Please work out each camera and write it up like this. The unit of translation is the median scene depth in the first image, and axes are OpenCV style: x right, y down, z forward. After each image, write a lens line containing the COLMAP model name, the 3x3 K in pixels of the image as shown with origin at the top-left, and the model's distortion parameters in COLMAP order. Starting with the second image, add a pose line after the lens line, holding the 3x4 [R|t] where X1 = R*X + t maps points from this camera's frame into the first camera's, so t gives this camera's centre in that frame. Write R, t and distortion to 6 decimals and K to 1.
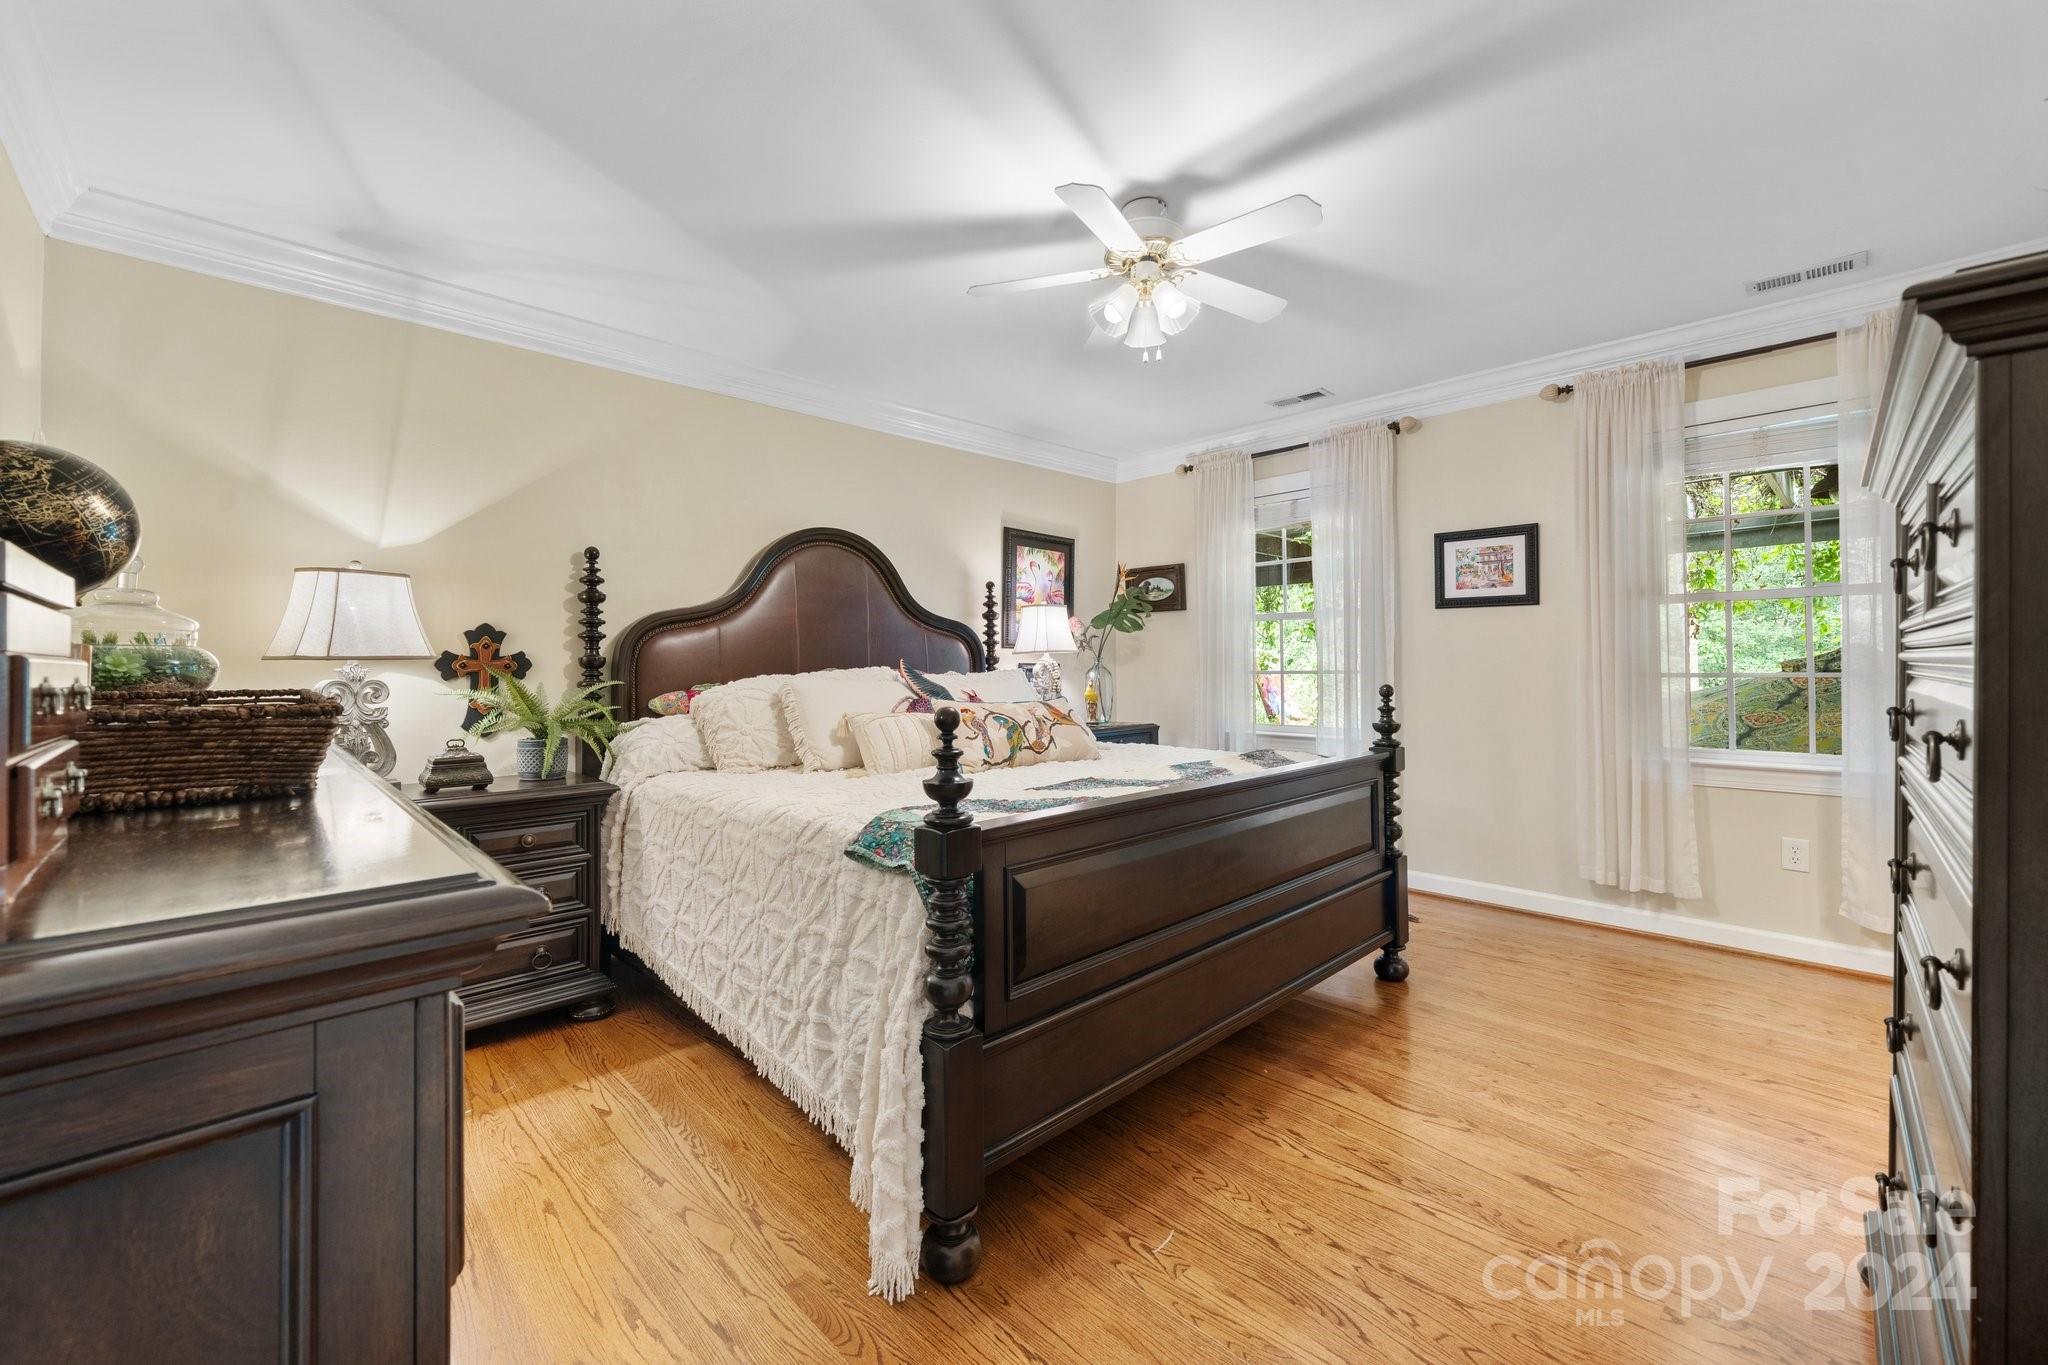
lens RADIAL K [[806.7, 0, 1024.0], [0, 806.7, 682.5], [0, 0, 1]] dist [-0.002038, -0.000136]
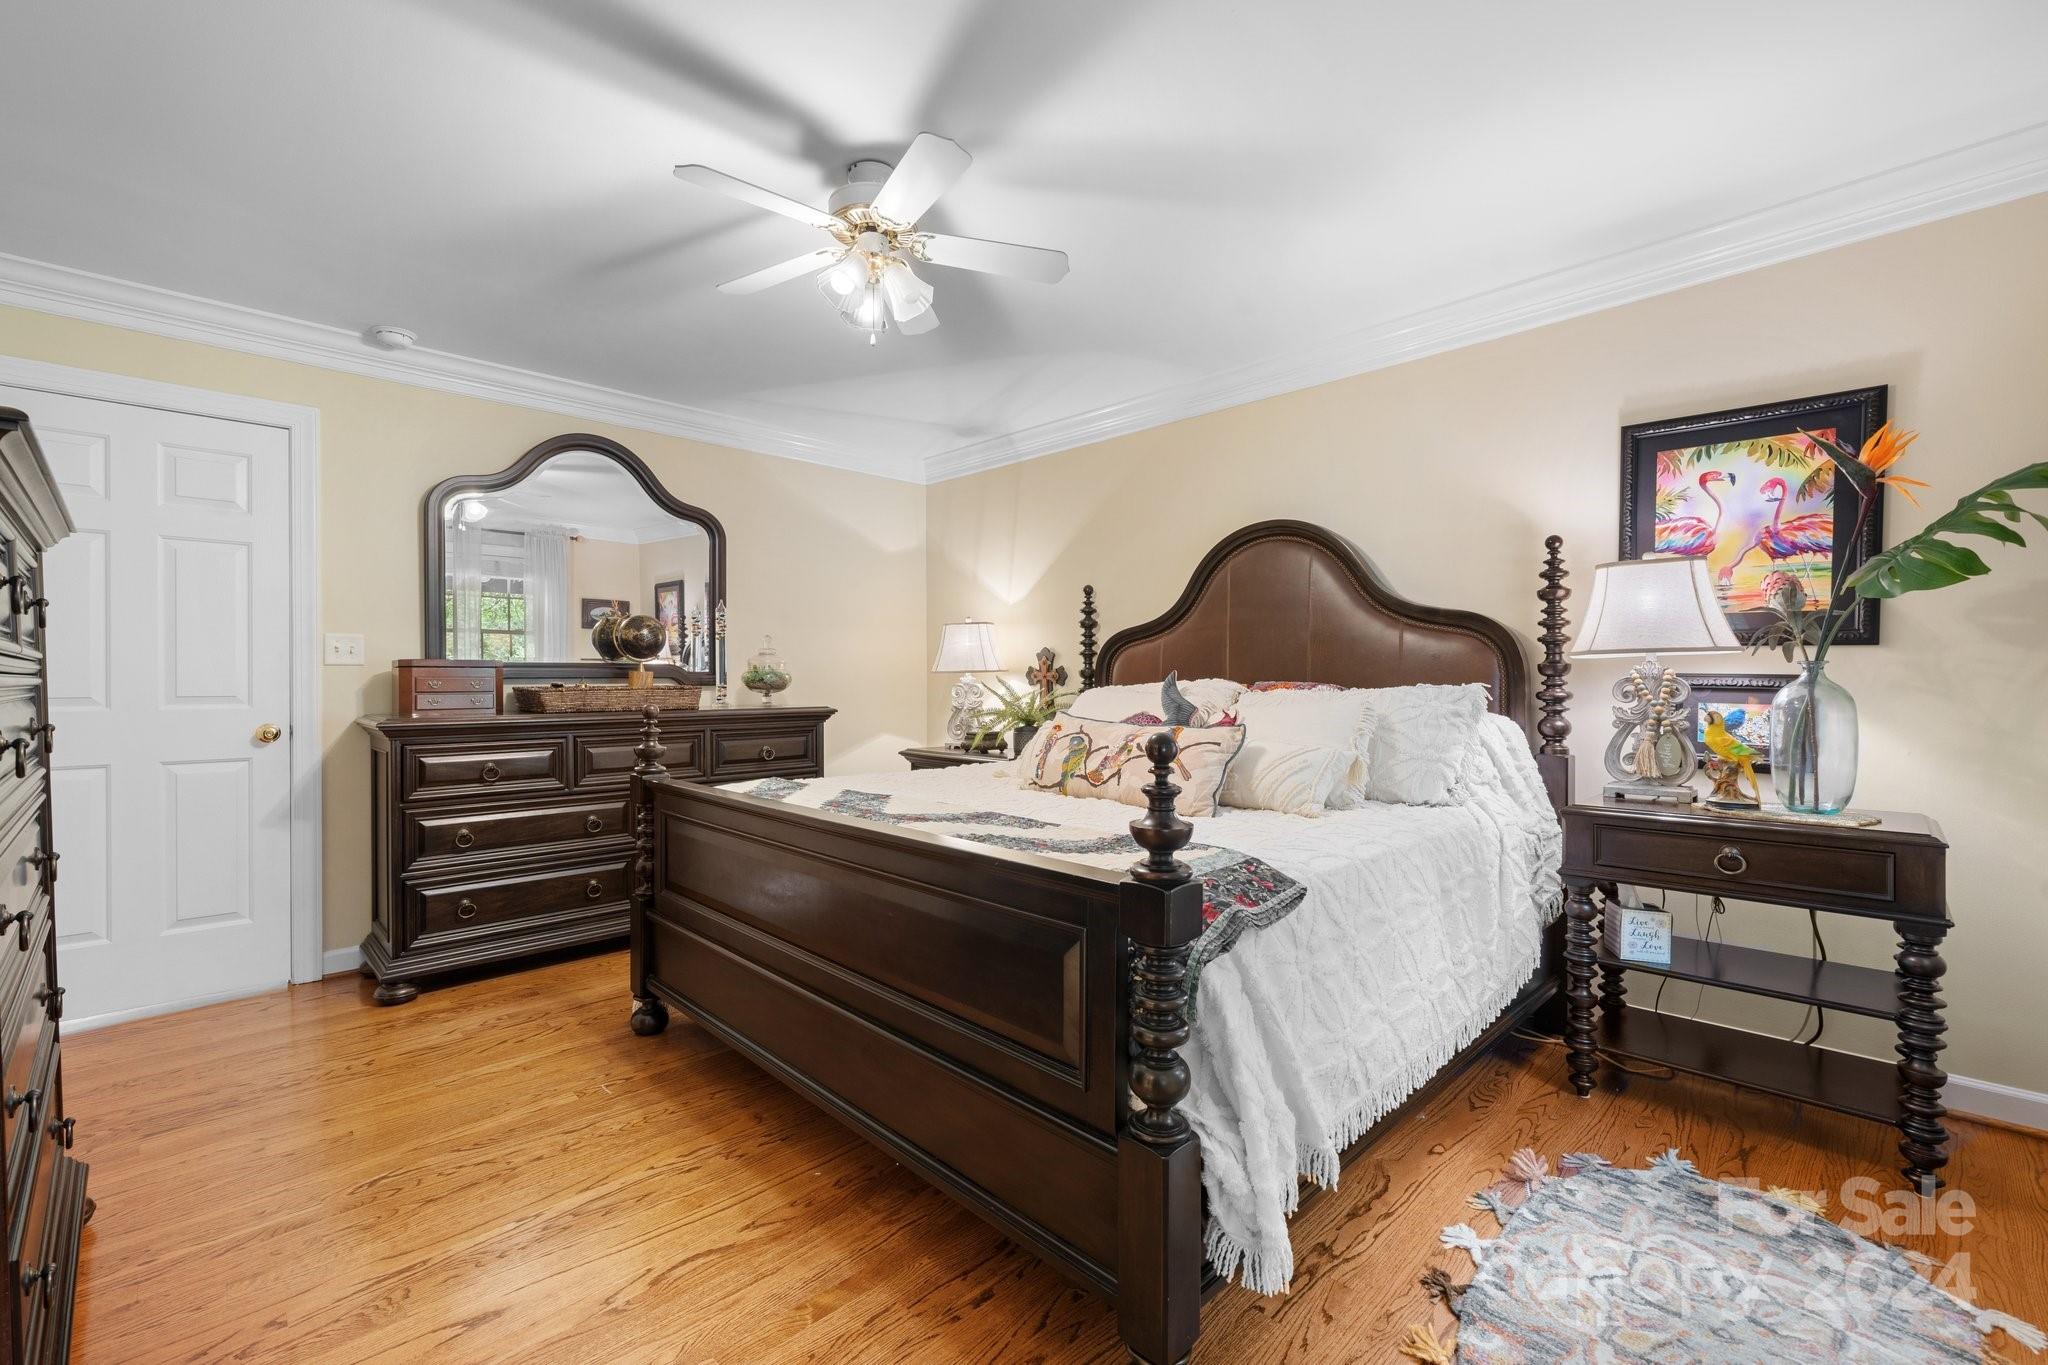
lens RADIAL K [[873.8, 0, 1024.0], [0, 873.8, 682.5], [0, 0, 1]] dist [0.001221, 0.000268]
pose [[-0.008371, 0.015511, -0.999845, 0.892328], [-0.017443, 0.999725, 0.015655, -0.030520], [0.999813, 0.017572, -0.008098, 0.910925]]
